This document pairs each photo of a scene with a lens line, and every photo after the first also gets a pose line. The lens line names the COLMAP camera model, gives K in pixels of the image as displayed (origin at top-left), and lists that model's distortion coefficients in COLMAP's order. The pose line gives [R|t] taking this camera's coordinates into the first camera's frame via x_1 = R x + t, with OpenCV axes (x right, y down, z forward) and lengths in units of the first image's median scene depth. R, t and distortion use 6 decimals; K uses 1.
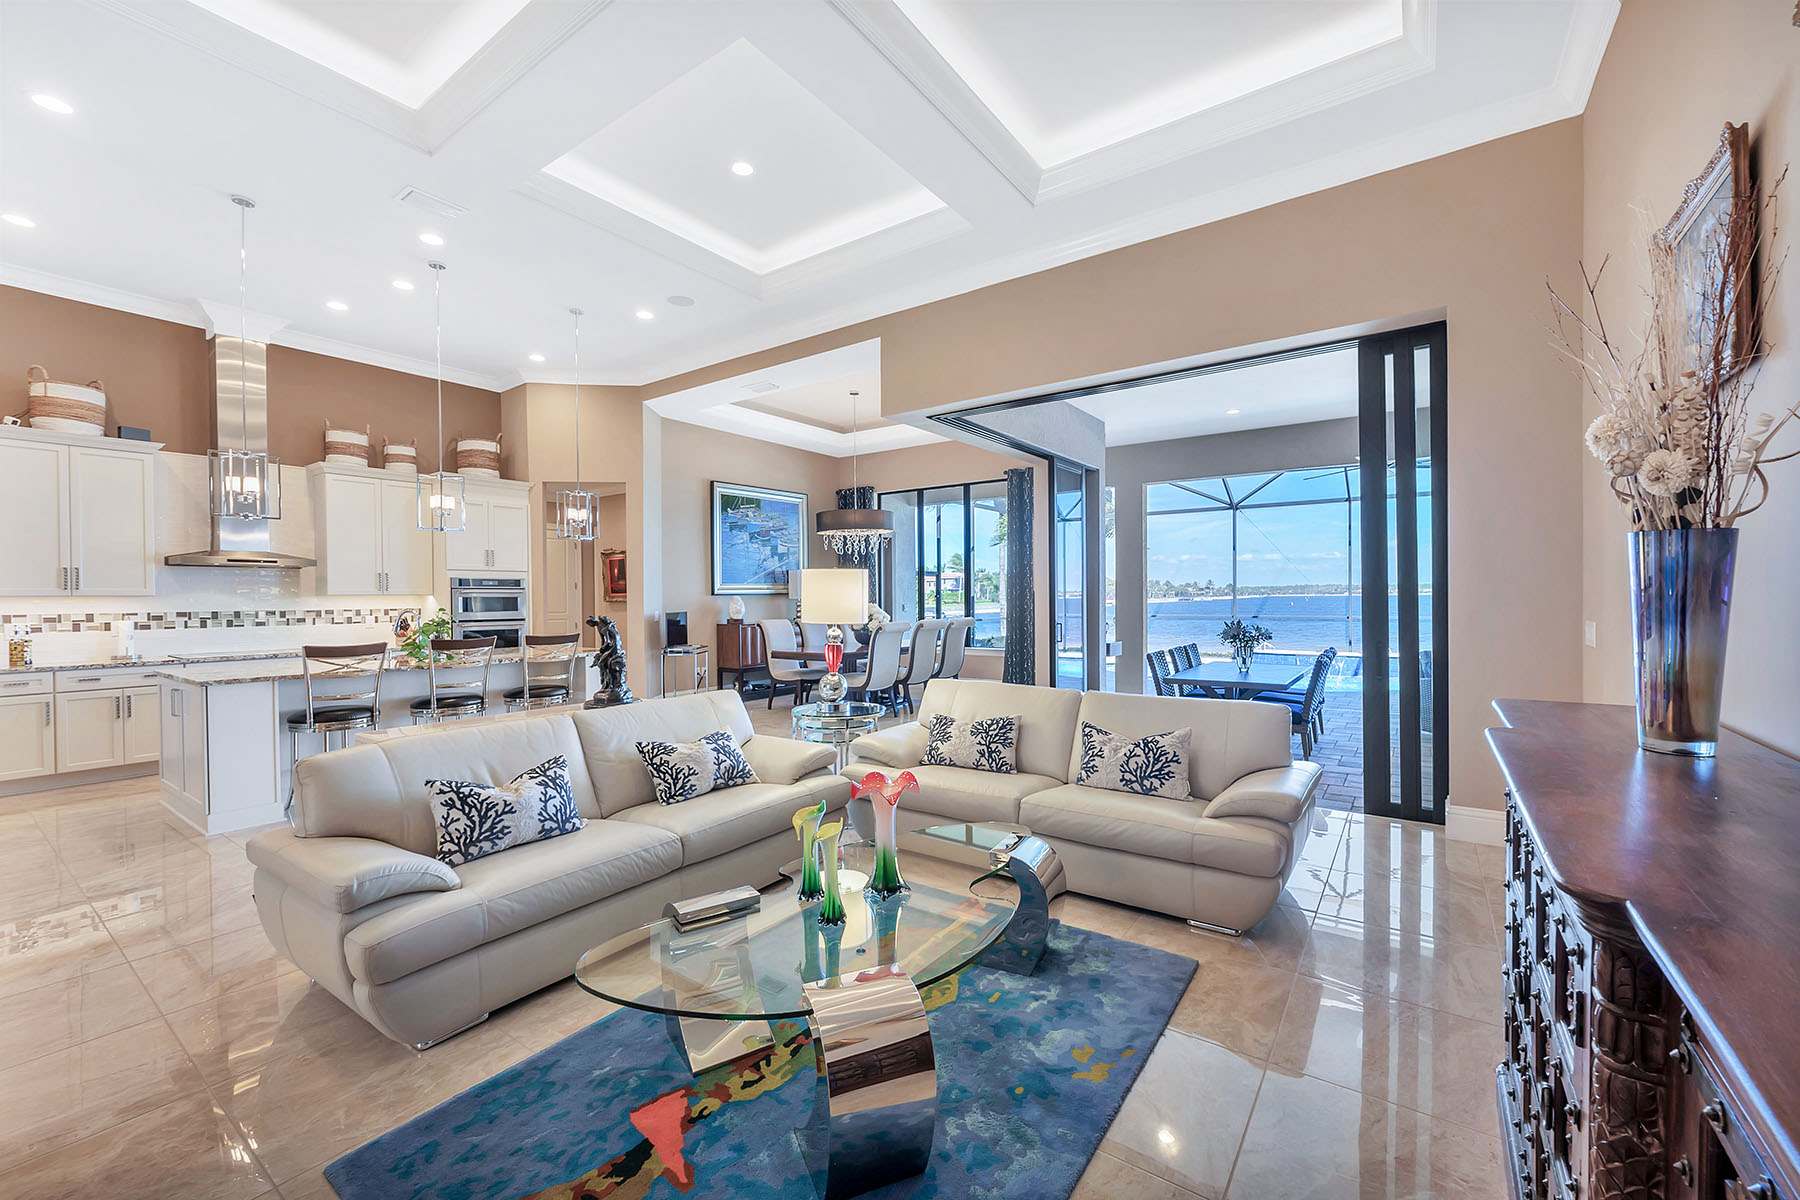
lens RADIAL K [[728.1, 0, 896.8], [0, 728.1, 598.3], [0, 0, 1]] dist [-0.000704, 0.001101]
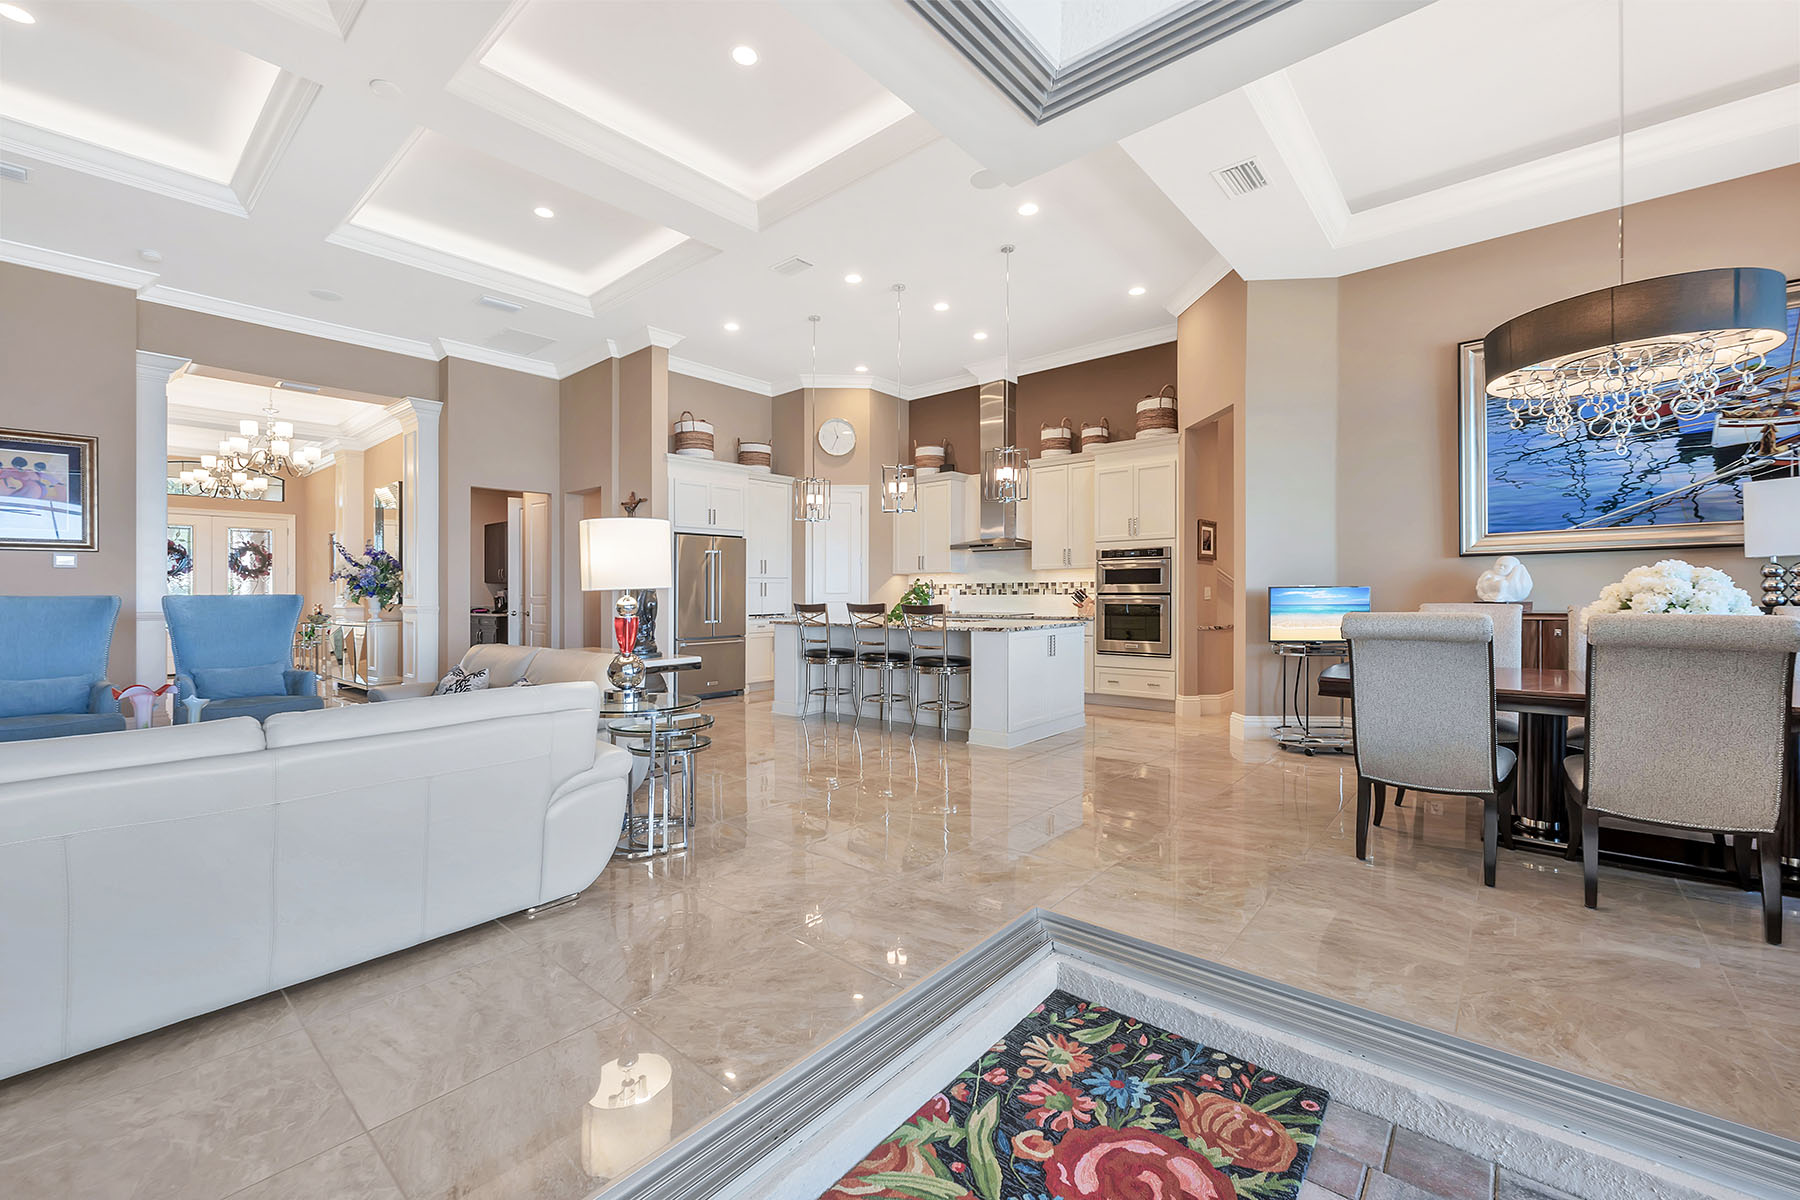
lens RADIAL K [[728.1, 0, 900.4], [0, 728.1, 586.8], [0, 0, 1]] dist [-0.000704, 0.001101]
pose [[-0.082612, 0.002577, -0.996578, 0.546283], [0.007248, 0.999972, 0.001985, 0.024458], [0.996555, -0.007059, -0.082628, 1.097735]]
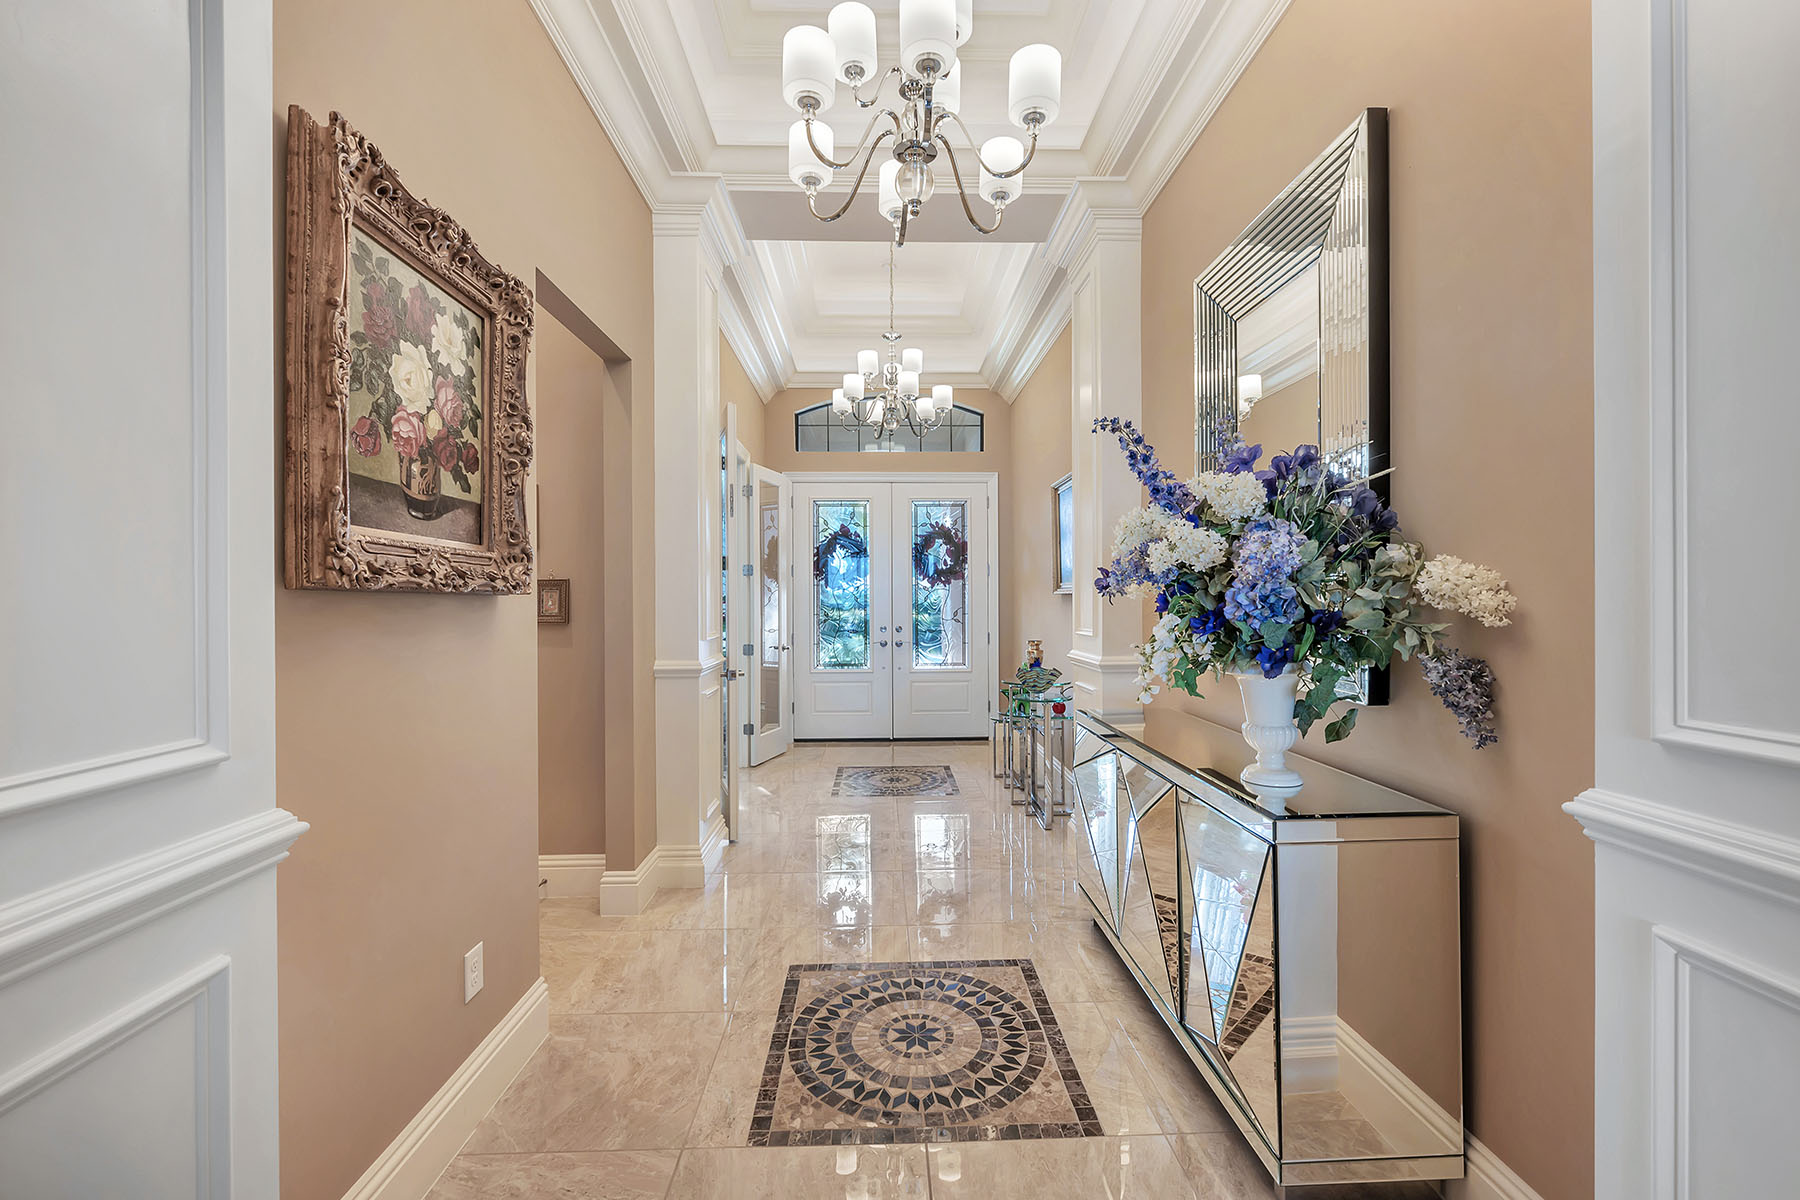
lens RADIAL K [[728.1, 0, 904.0], [0, 728.1, 596.4], [0, 0, 1]] dist [-0.000704, 0.001101]
pose [[-0.791855, 0.012169, -0.610587, -0.590271], [0.011338, 0.999922, 0.005224, 0.004880], [0.610603, -0.002786, -0.791932, -0.001893]]
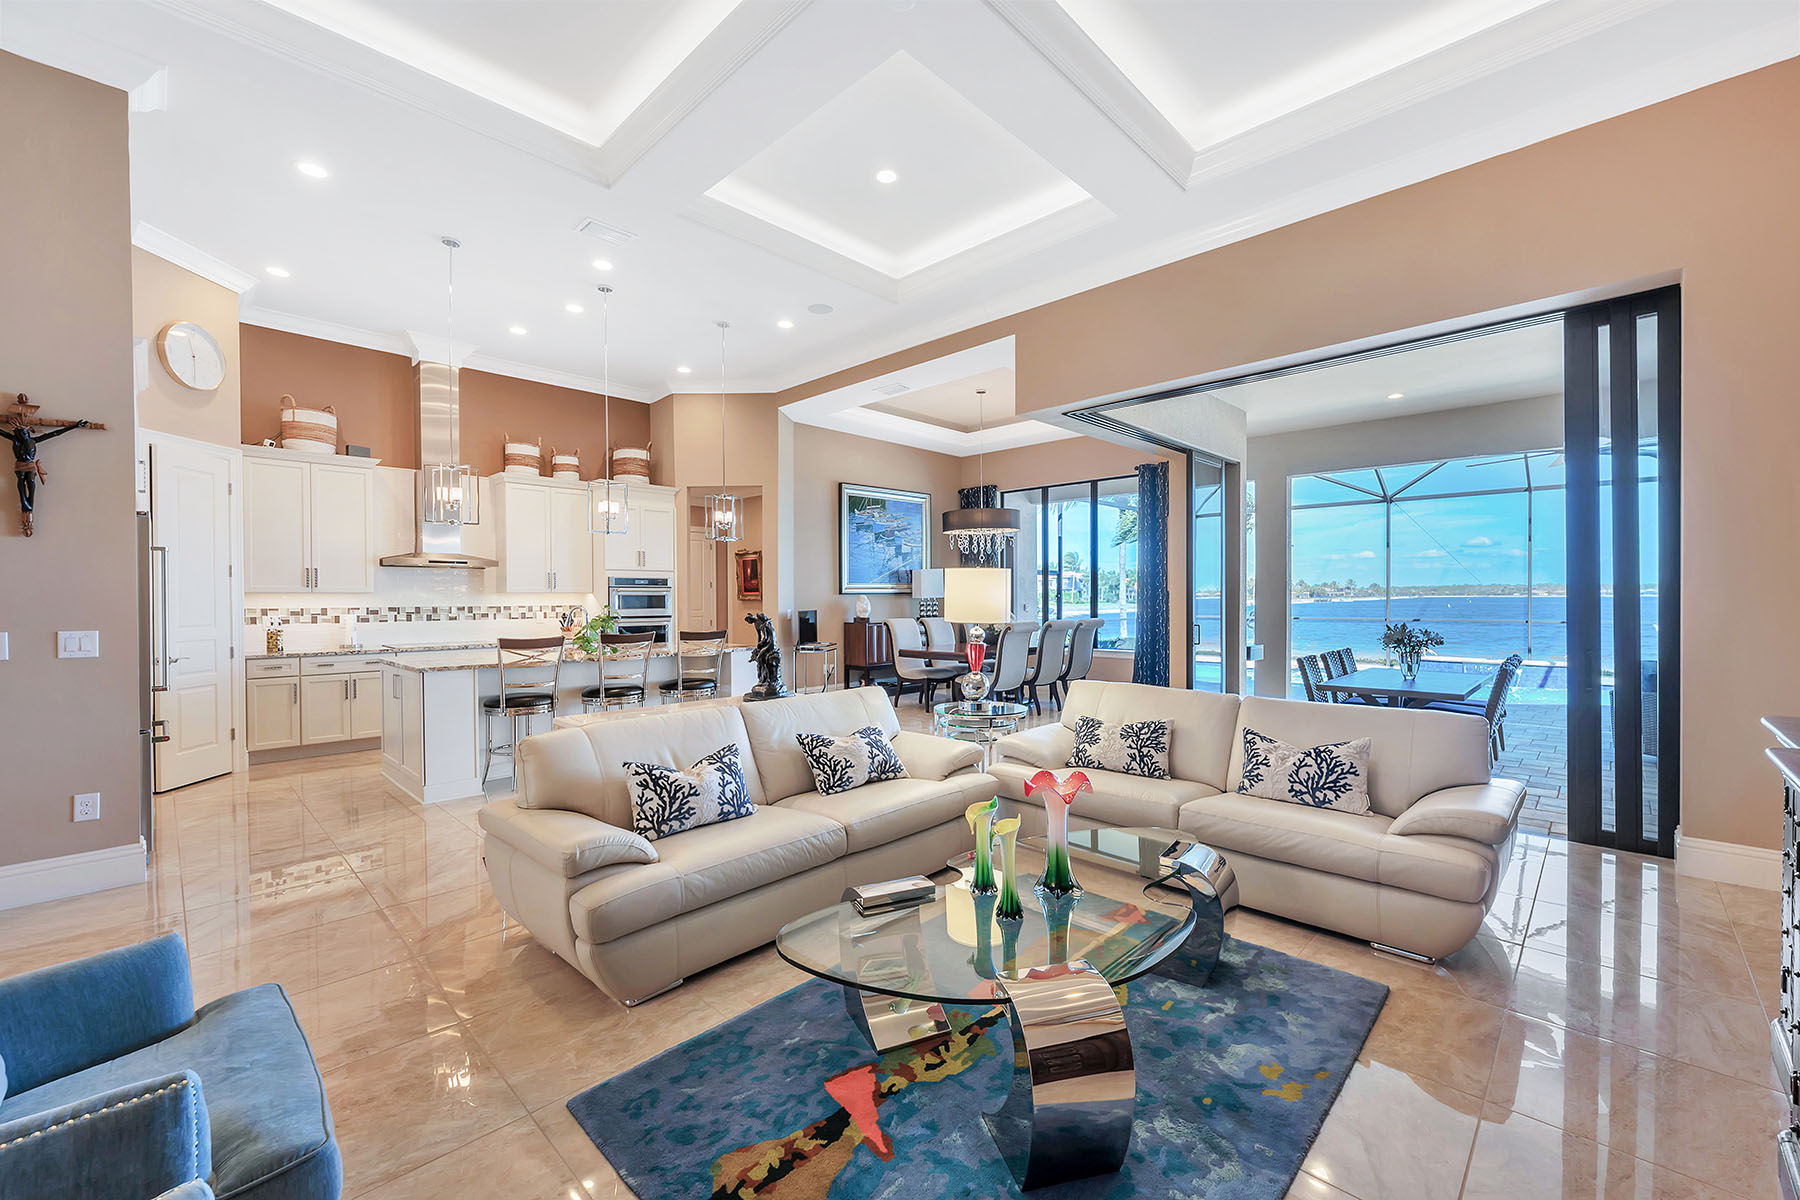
lens RADIAL K [[728.1, 0, 895.8], [0, 728.1, 603.2], [0, 0, 1]] dist [-0.000704, 0.001101]
pose [[0.988716, 0.005920, -0.149686, -0.037016], [-0.004784, 0.999957, 0.007947, -0.000170], [0.149727, -0.007141, 0.988702, -0.009882]]
